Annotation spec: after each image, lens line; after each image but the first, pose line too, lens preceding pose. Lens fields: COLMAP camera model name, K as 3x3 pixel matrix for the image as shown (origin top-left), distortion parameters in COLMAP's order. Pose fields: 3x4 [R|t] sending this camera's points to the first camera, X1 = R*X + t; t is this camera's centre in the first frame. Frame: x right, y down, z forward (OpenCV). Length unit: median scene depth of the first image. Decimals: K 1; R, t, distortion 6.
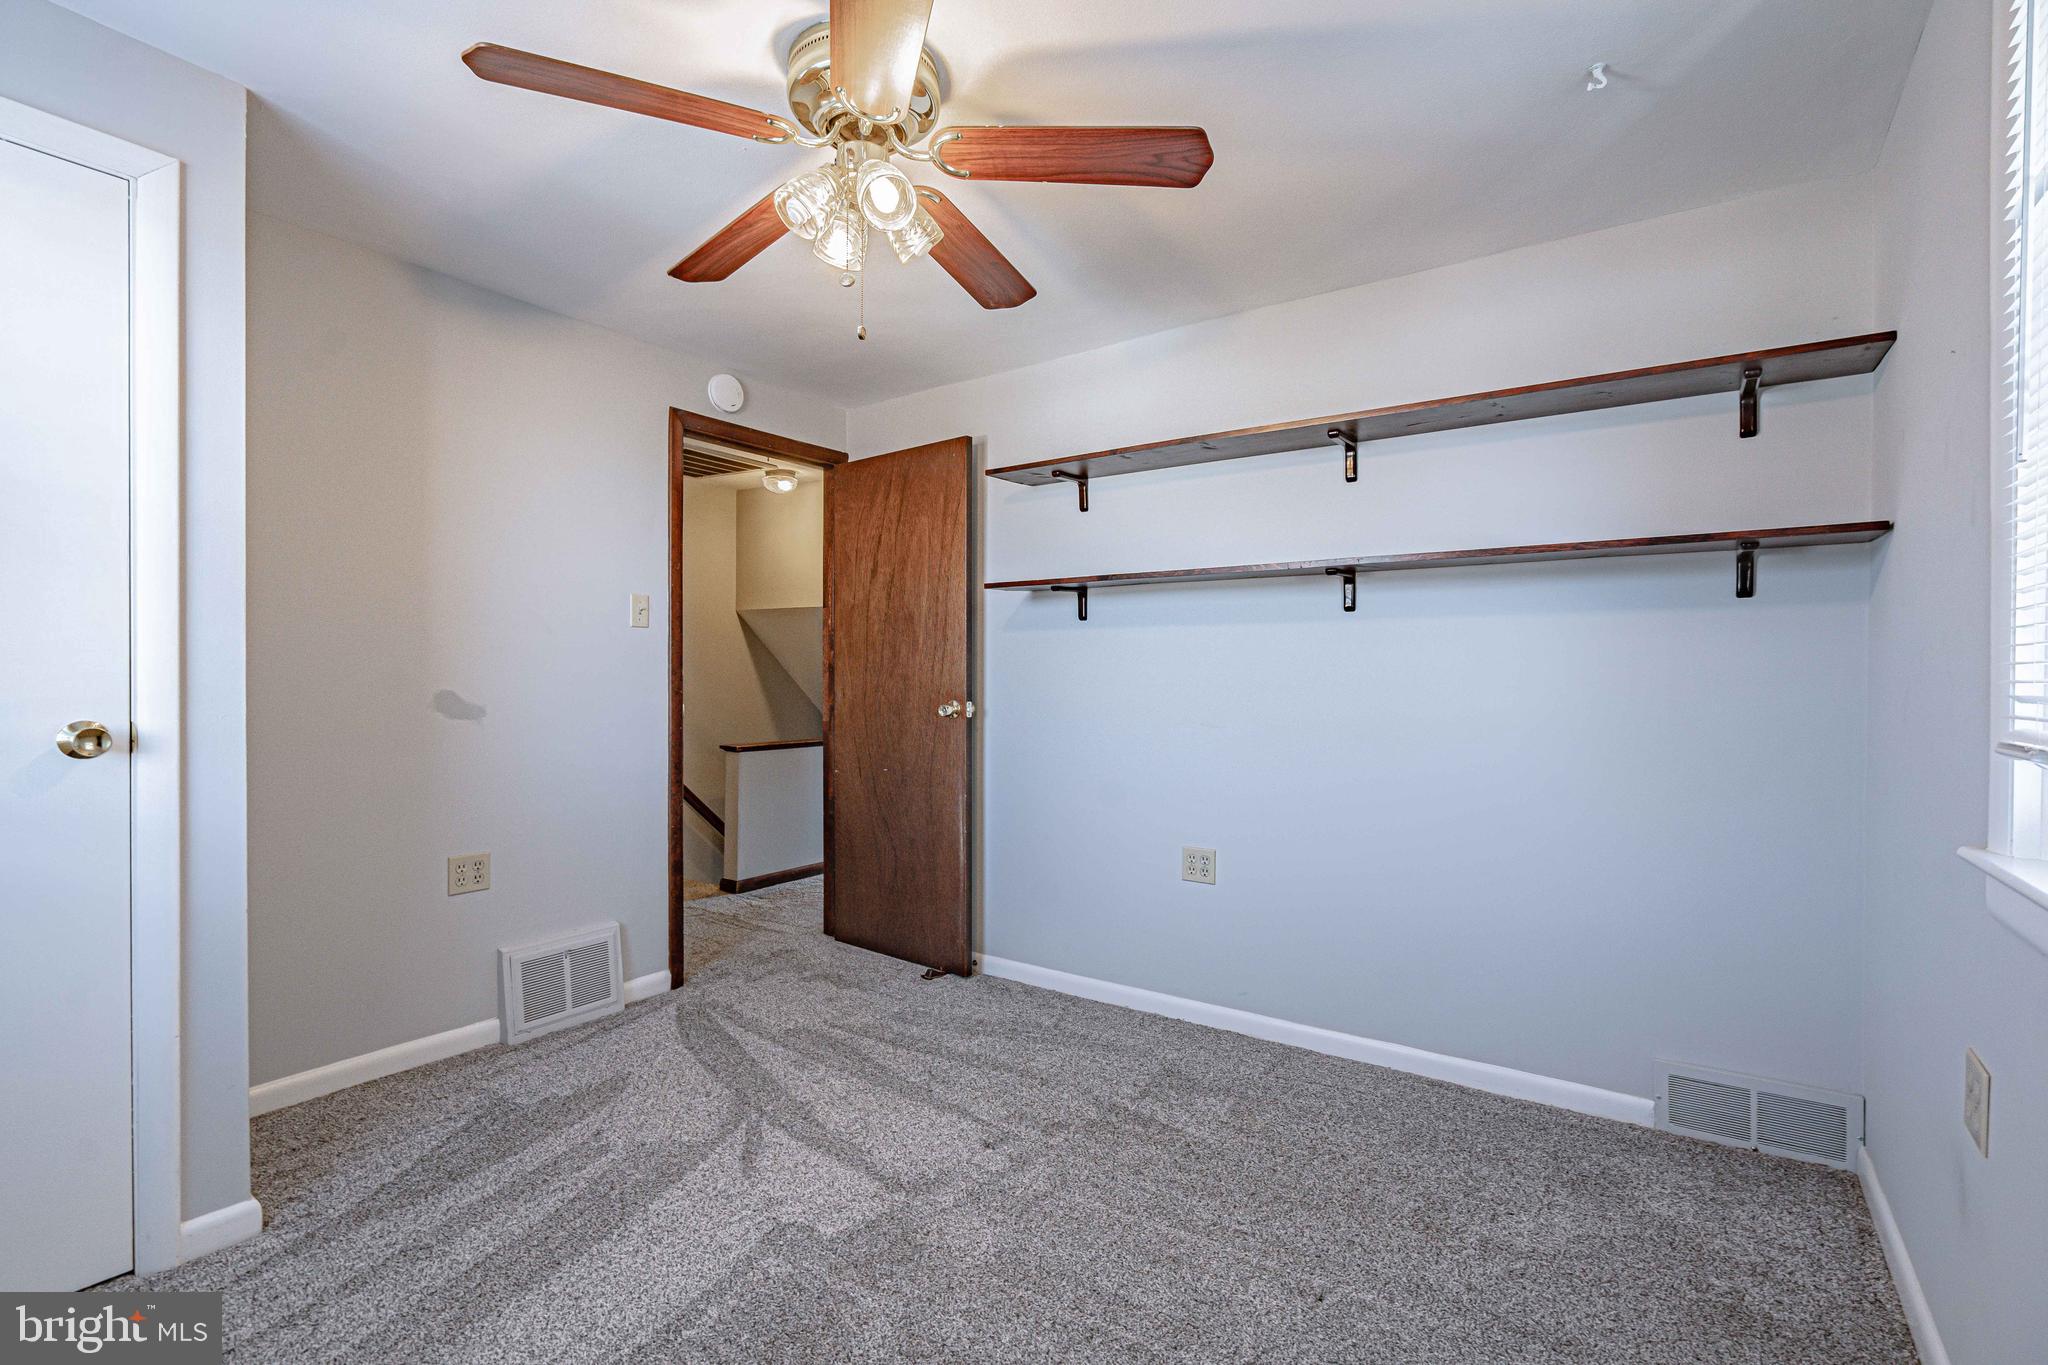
lens RADIAL K [[953.9, 0, 981.6], [0, 953.9, 685.7], [0, 0, 1]] dist [-0.001163, 0.000352]
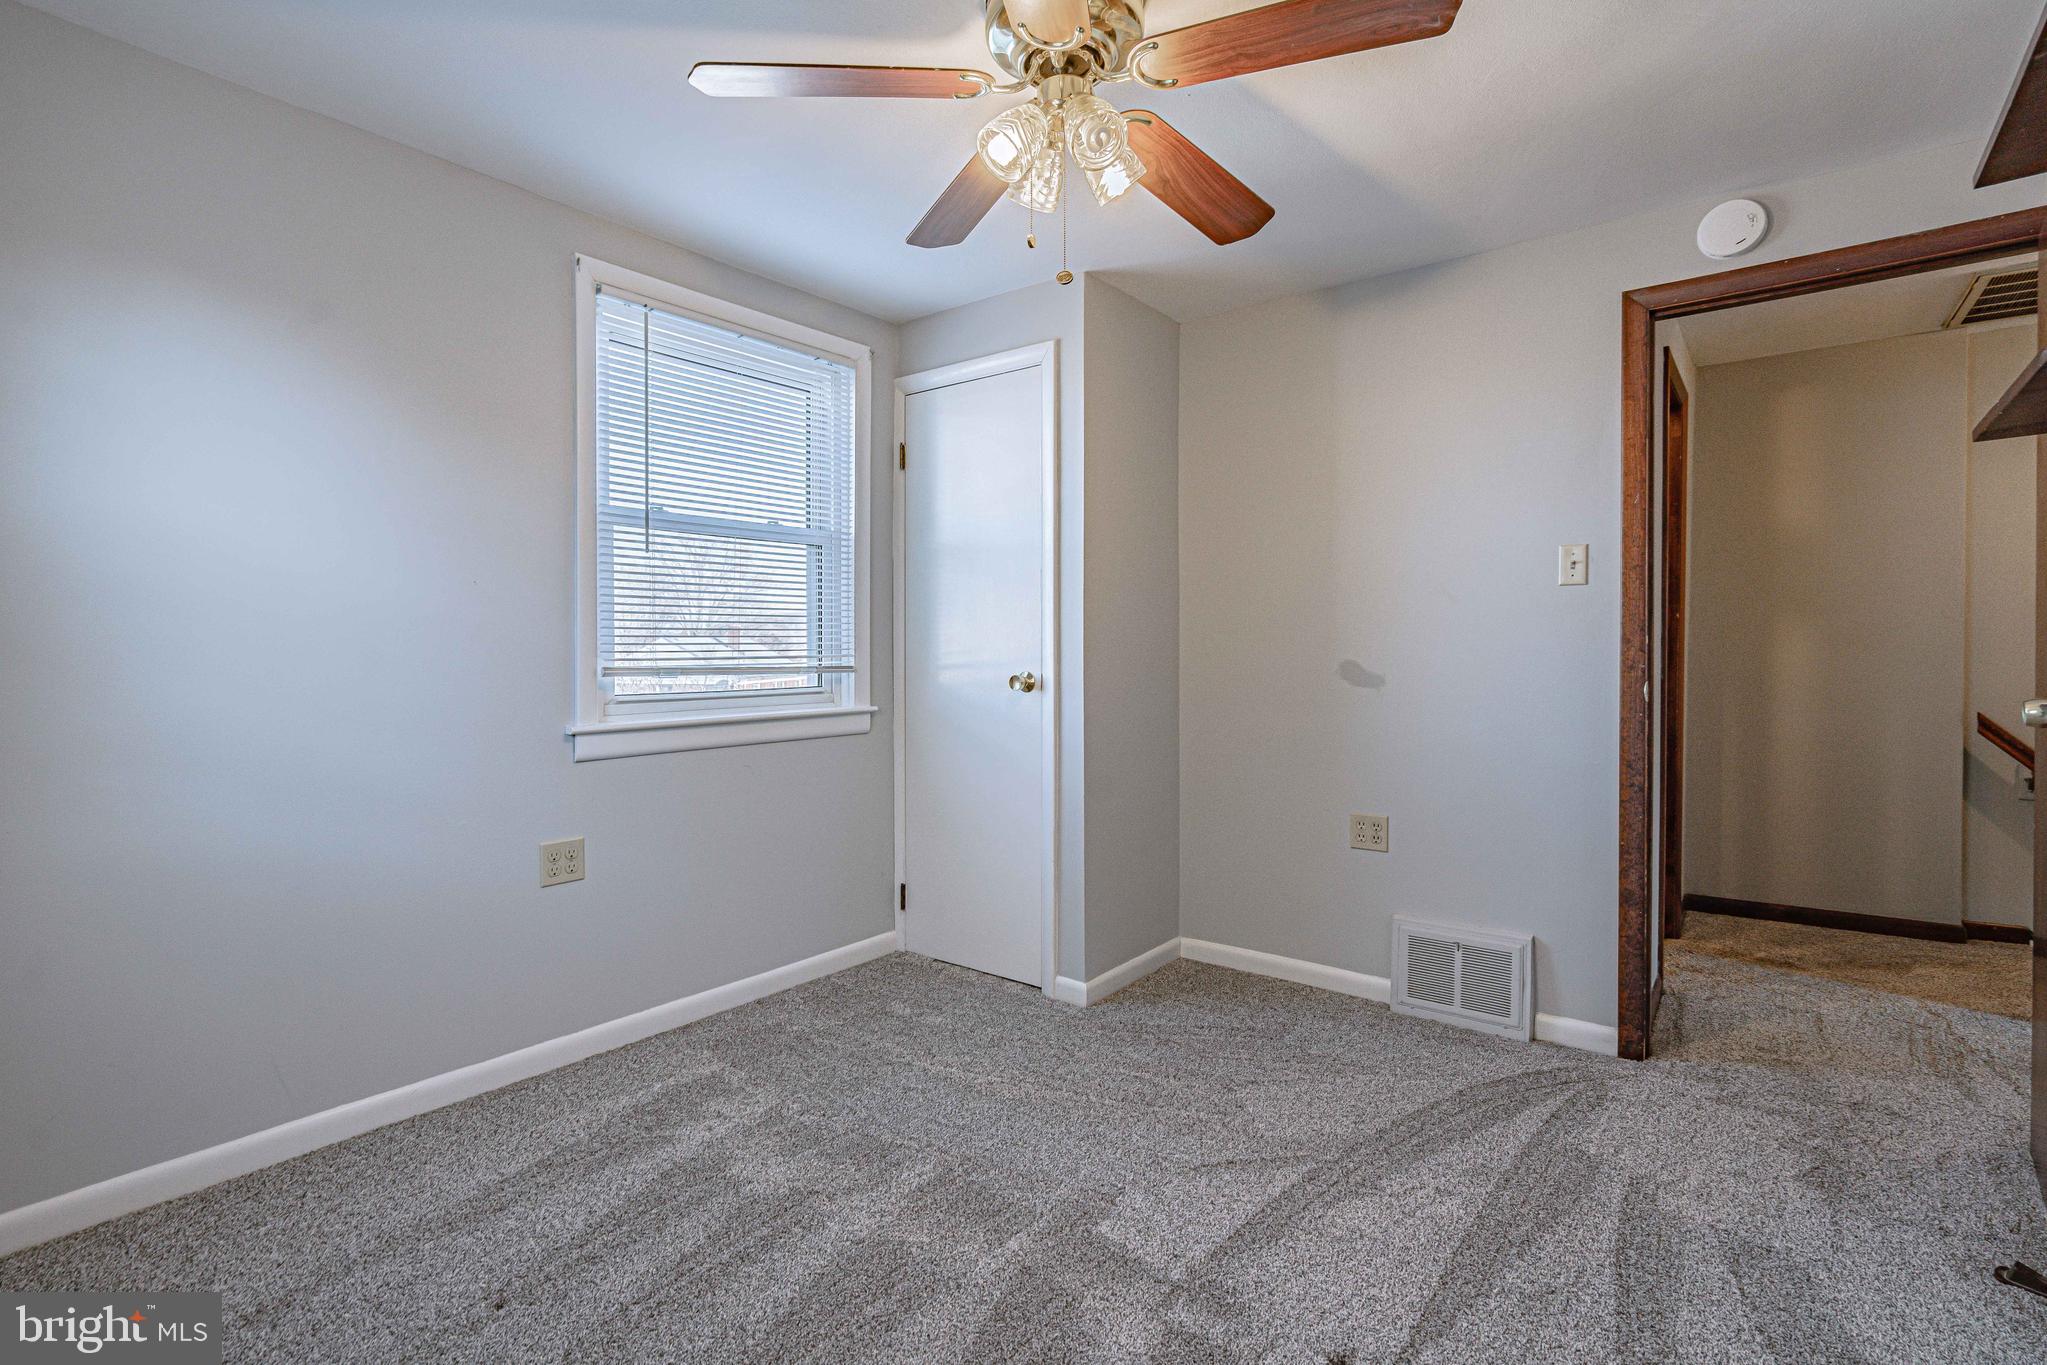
lens RADIAL K [[951.5, 0, 1019.1], [0, 951.5, 659.6], [0, 0, 1]] dist [-0.001978, 0.000487]
pose [[-0.045554, 0.004279, -0.998953, 0.534070], [-0.009009, 0.999948, 0.004694, 0.002836], [0.998921, 0.009213, -0.045513, 0.650651]]
